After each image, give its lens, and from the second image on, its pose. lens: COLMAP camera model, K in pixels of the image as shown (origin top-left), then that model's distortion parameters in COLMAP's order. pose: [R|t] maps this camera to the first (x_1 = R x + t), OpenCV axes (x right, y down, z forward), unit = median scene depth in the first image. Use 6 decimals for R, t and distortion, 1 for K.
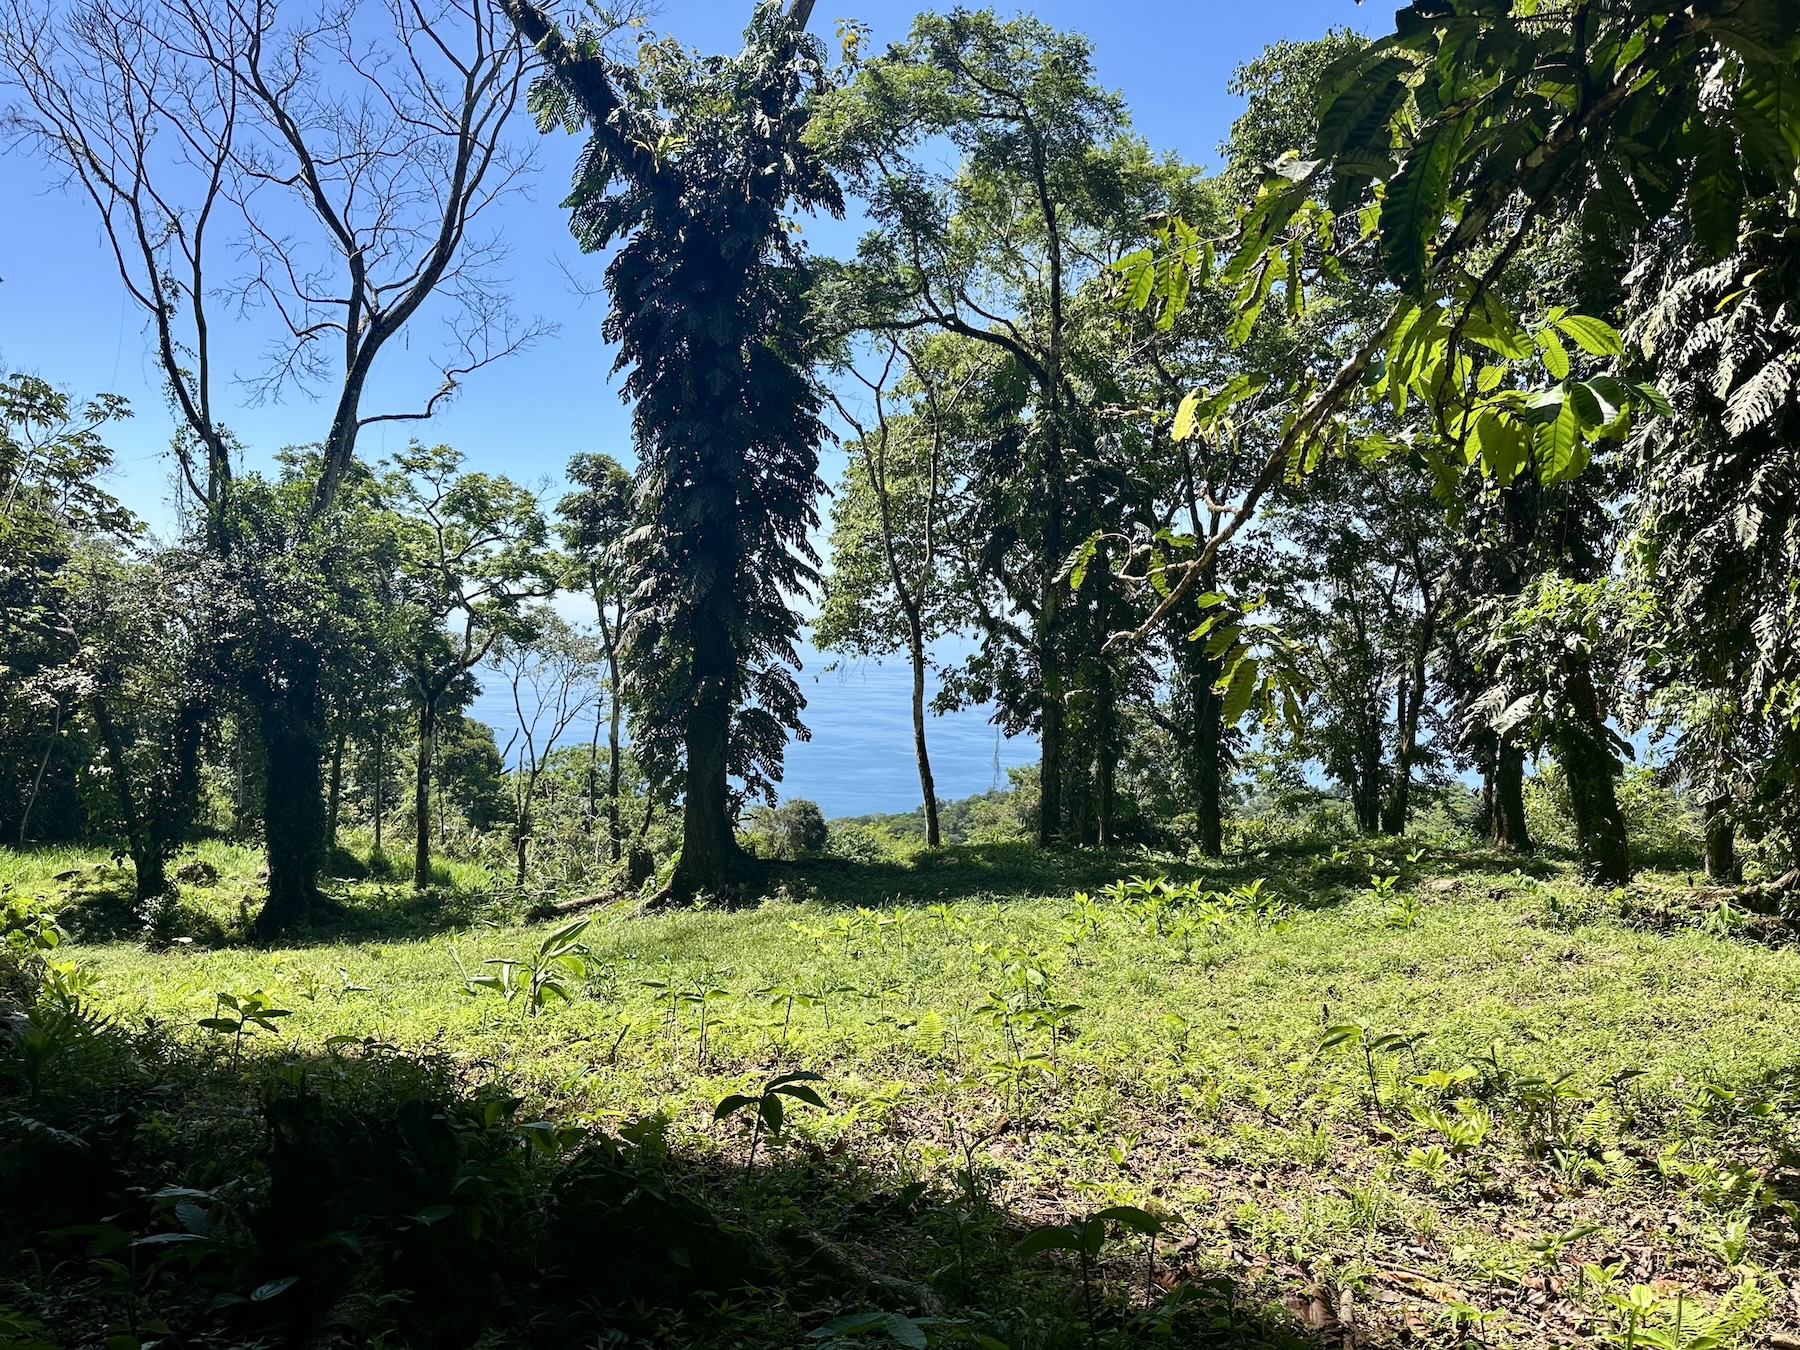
lens RADIAL K [[1250.4, 0, 900.5], [0, 1250.4, 684.5], [0, 0, 1]] dist [0.080600, -0.120326]
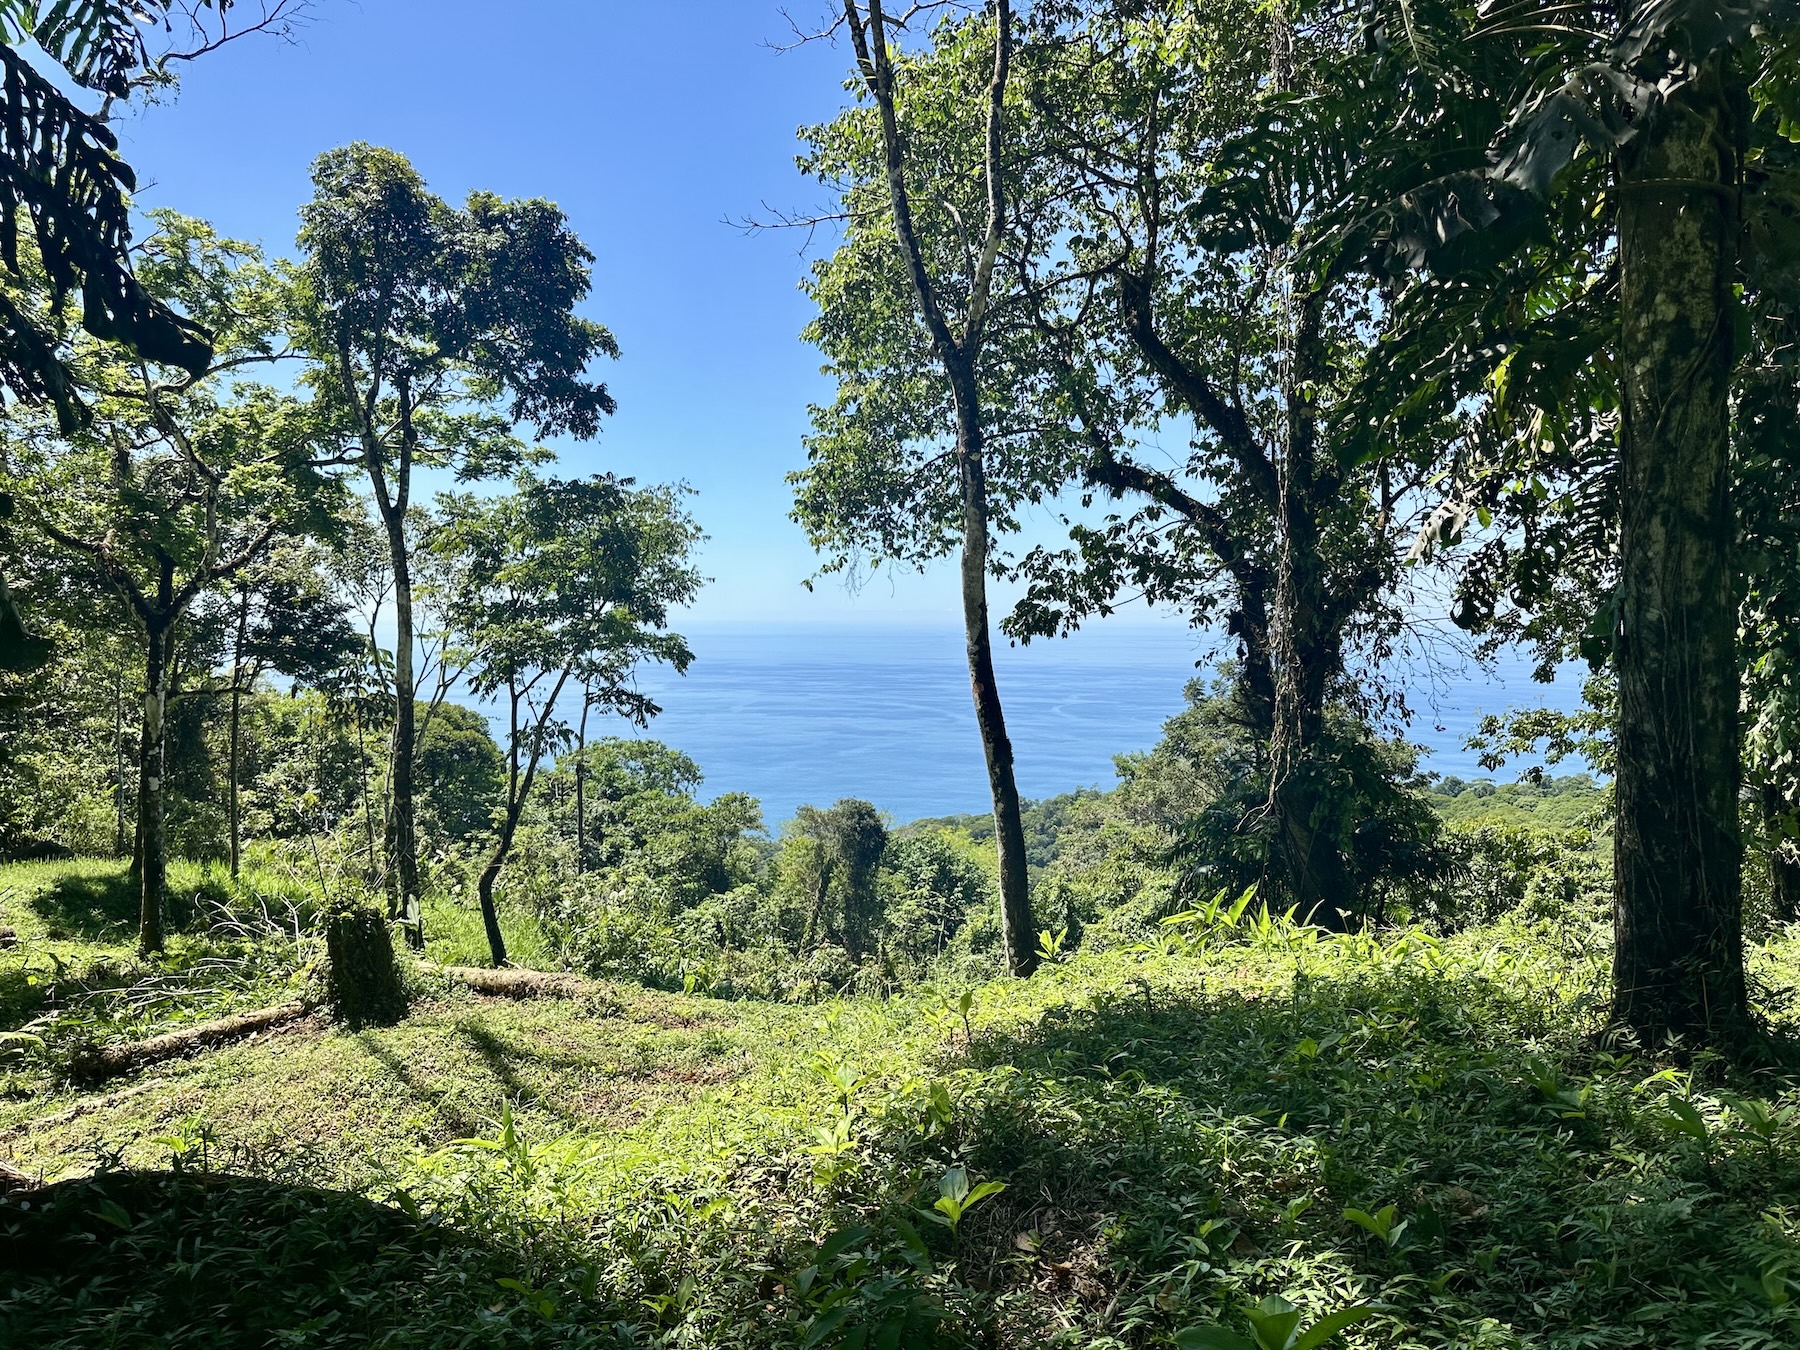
lens RADIAL K [[1250.4, 0, 900.5], [0, 1250.4, 684.5], [0, 0, 1]] dist [0.080600, -0.120326]
pose [[0.997474, -0.010302, -0.070285, 0.017624], [0.010337, 0.999947, 0.000146, 0.043408], [0.070279, -0.000872, 0.997527, 0.468880]]
